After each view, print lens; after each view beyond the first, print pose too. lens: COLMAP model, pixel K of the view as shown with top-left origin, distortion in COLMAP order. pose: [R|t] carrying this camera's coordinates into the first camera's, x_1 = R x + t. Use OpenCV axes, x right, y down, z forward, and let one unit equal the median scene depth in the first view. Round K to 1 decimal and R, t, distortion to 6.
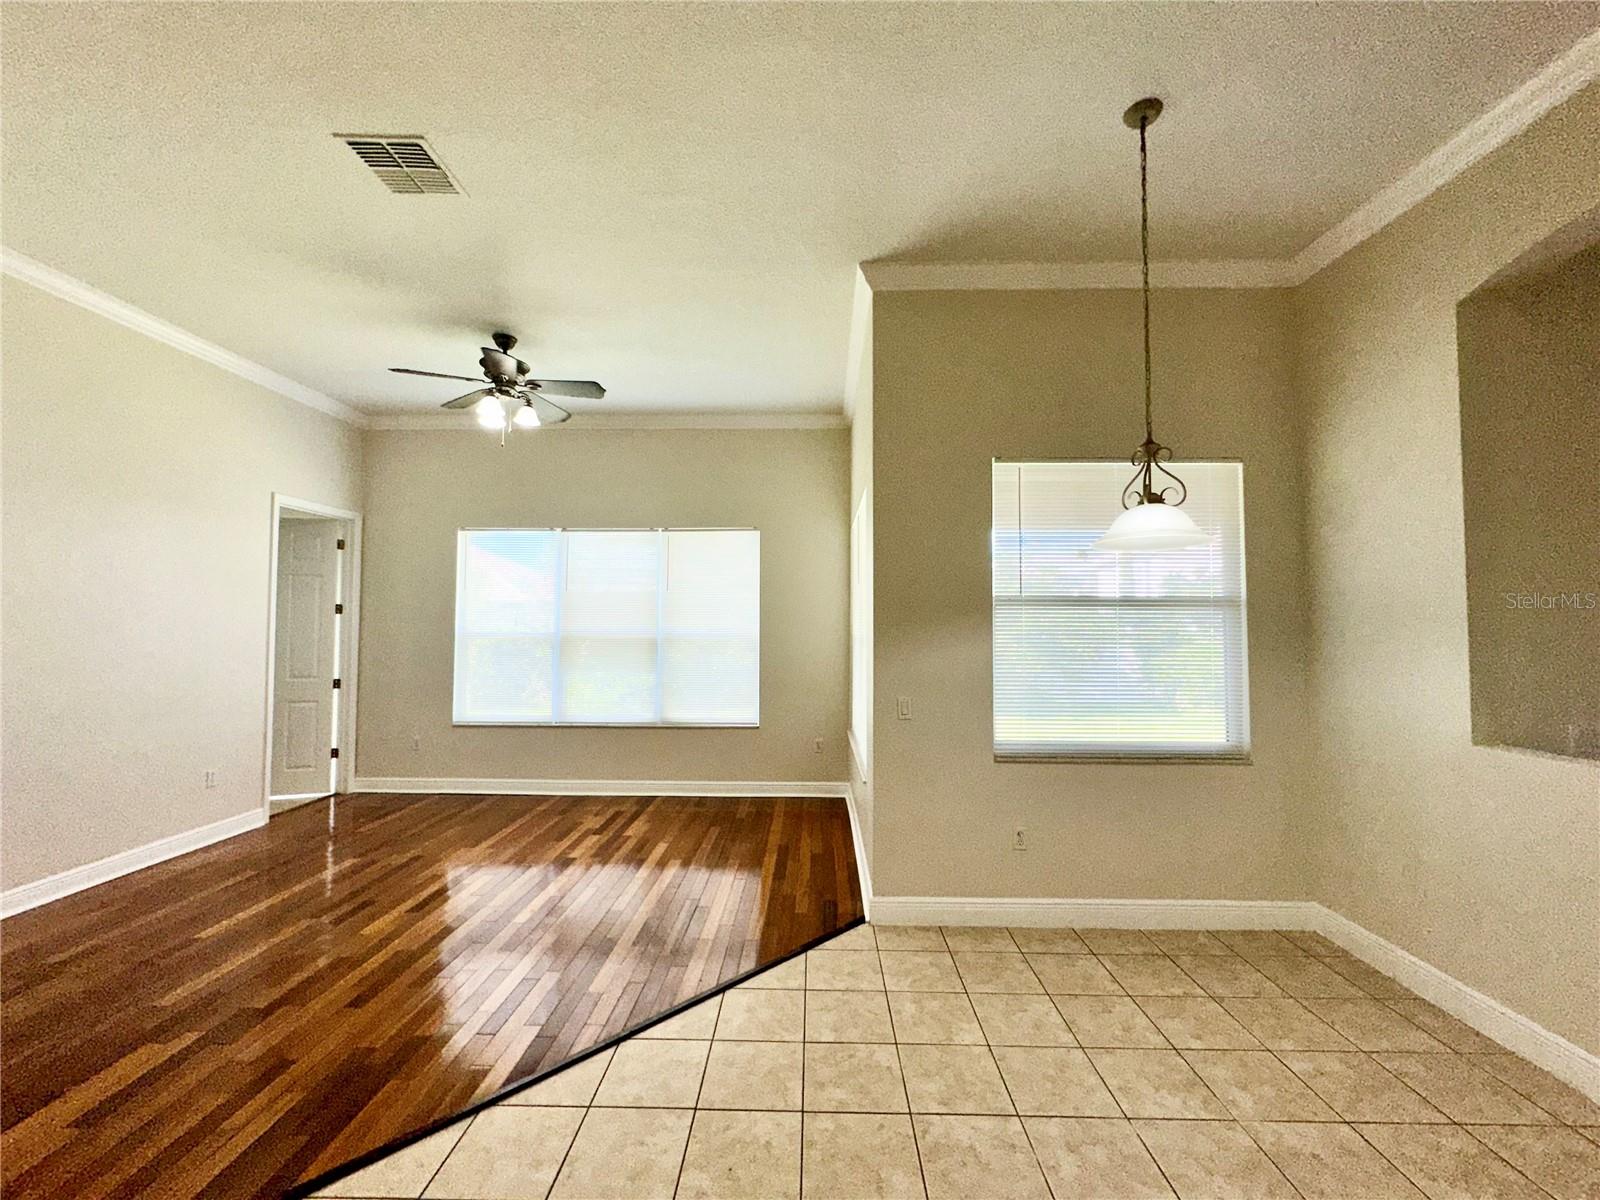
lens RADIAL K [[638.9, 0, 802.2], [0, 638.9, 602.6], [0, 0, 1]] dist [-0.002105, 0.000679]
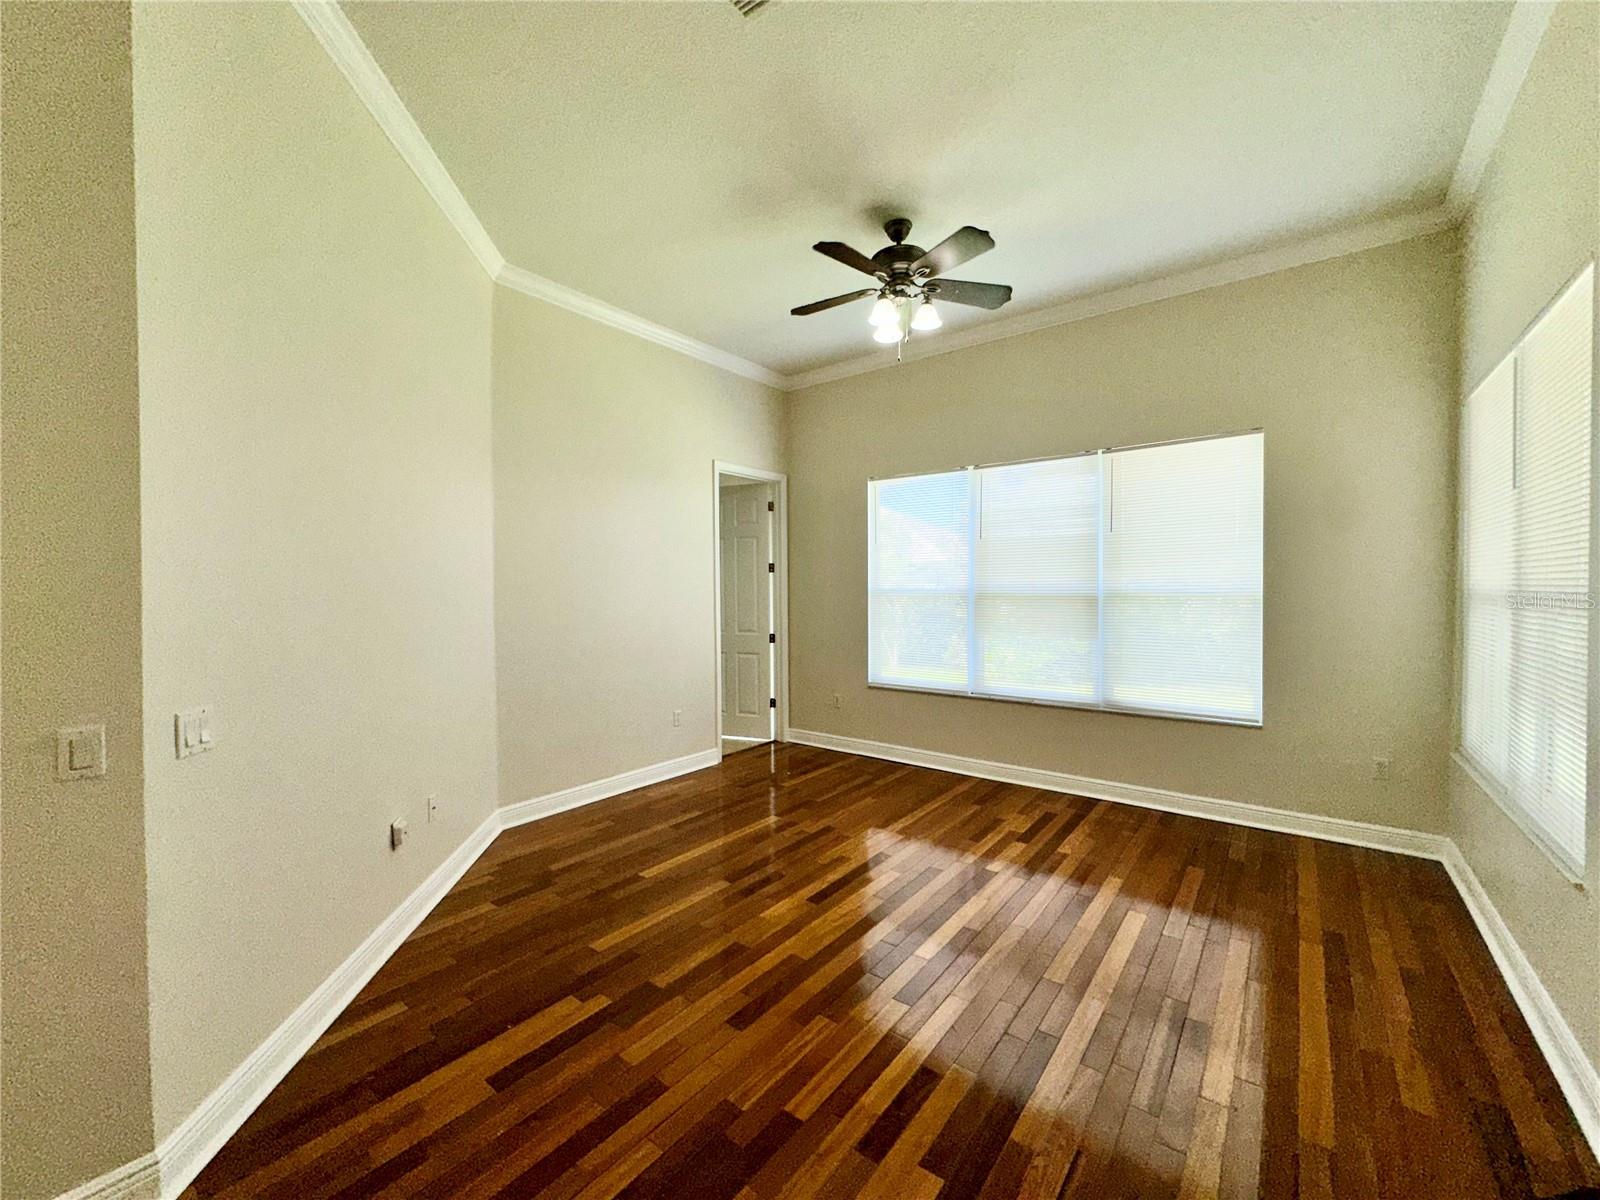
lens RADIAL K [[638.9, 0, 800.9], [0, 638.9, 595.9], [0, 0, 1]] dist [-0.002105, 0.000679]
pose [[0.802909, -0.000720, -0.596101, -0.068125], [0.030167, 0.998767, 0.039426, 0.018980], [0.595338, -0.049638, 0.801941, 0.212067]]
